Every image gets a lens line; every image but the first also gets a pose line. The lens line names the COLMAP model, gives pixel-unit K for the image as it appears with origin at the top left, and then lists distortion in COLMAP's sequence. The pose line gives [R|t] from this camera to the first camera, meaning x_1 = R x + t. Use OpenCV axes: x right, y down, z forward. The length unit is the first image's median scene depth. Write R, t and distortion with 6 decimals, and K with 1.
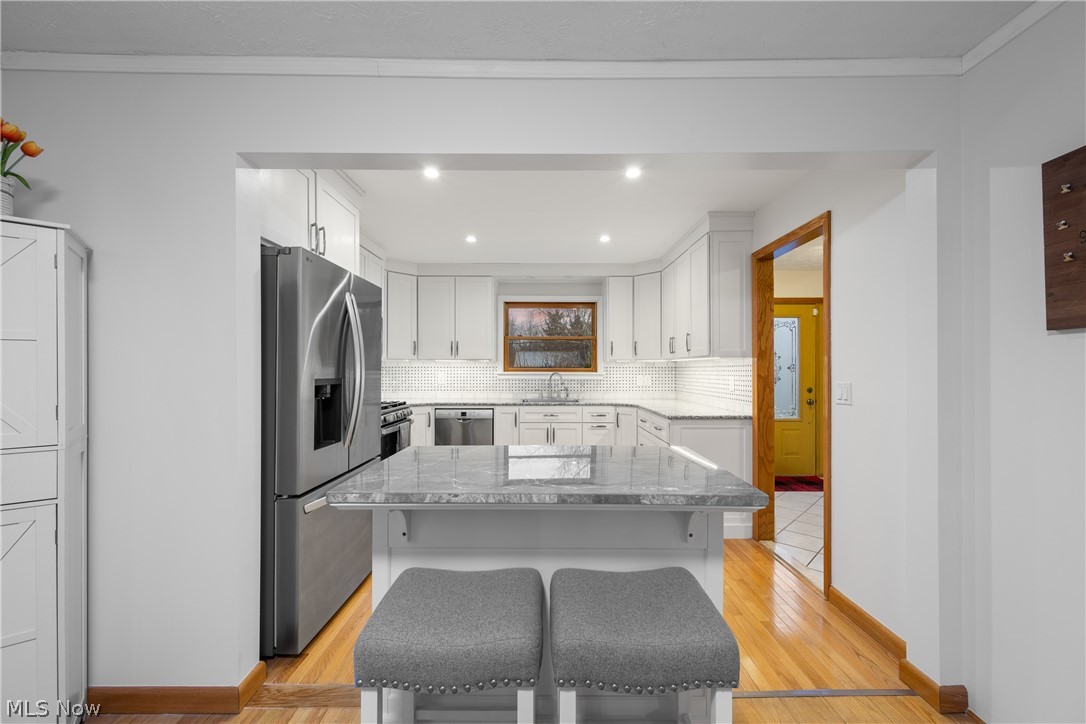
lens RADIAL K [[421.9, 0, 550.2], [0, 421.9, 365.4], [0, 0, 1]] dist [-0.002488, -0.000098]
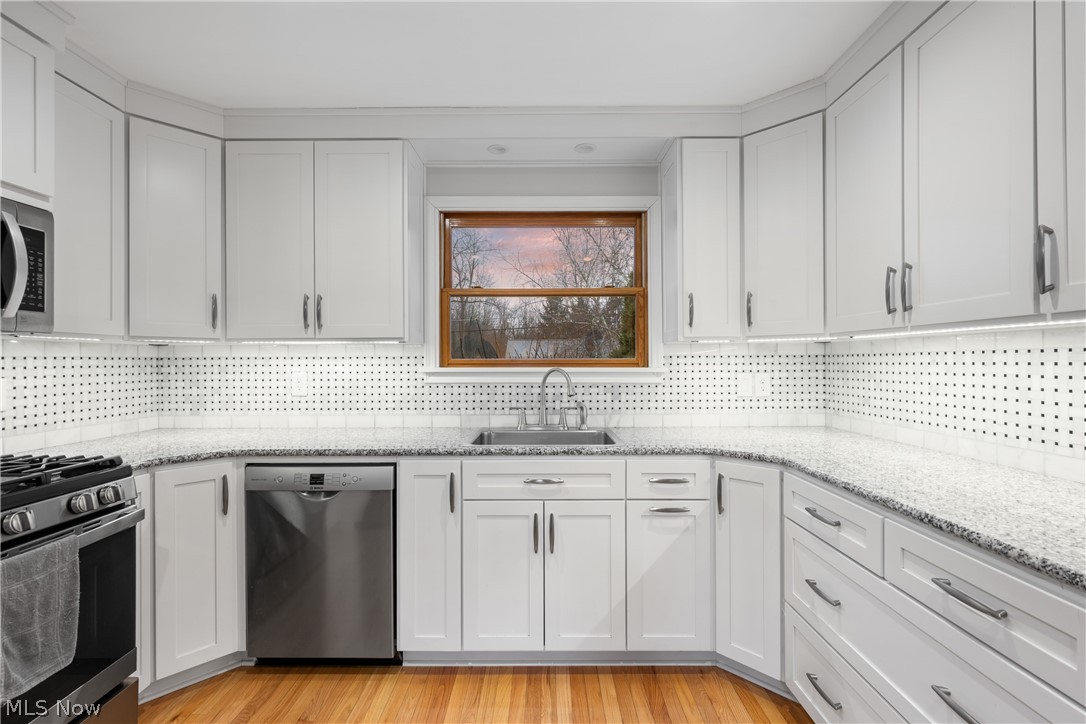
lens RADIAL K [[480.6, 0, 538.7], [0, 480.6, 361.6], [0, 0, 1]] dist [0.000137, -0.000061]
pose [[0.999755, -0.005054, -0.021573, 0.005870], [0.005250, 0.999945, 0.009032, 0.005025], [0.021526, -0.009143, 0.999726, 0.497007]]
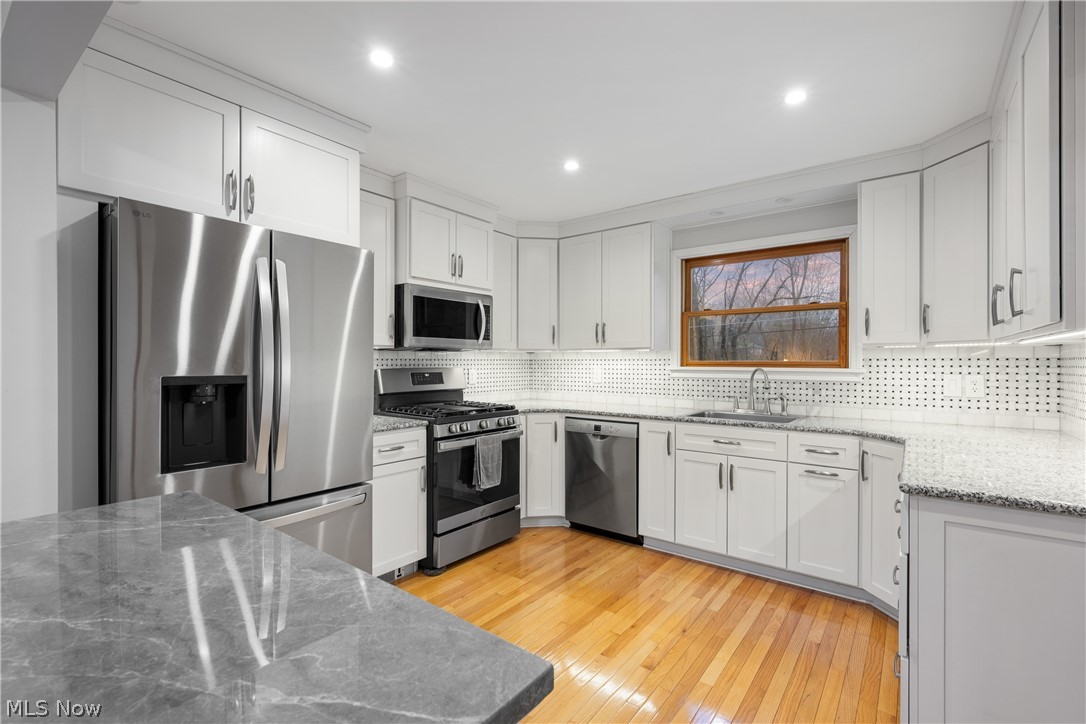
lens RADIAL K [[480.6, 0, 552.3], [0, 480.6, 361.0], [0, 0, 1]] dist [0.000137, -0.000061]
pose [[0.791222, -0.001797, -0.611526, 0.189827], [0.005285, 0.999978, 0.003899, 0.002485], [0.611506, -0.006317, 0.791214, 0.292485]]
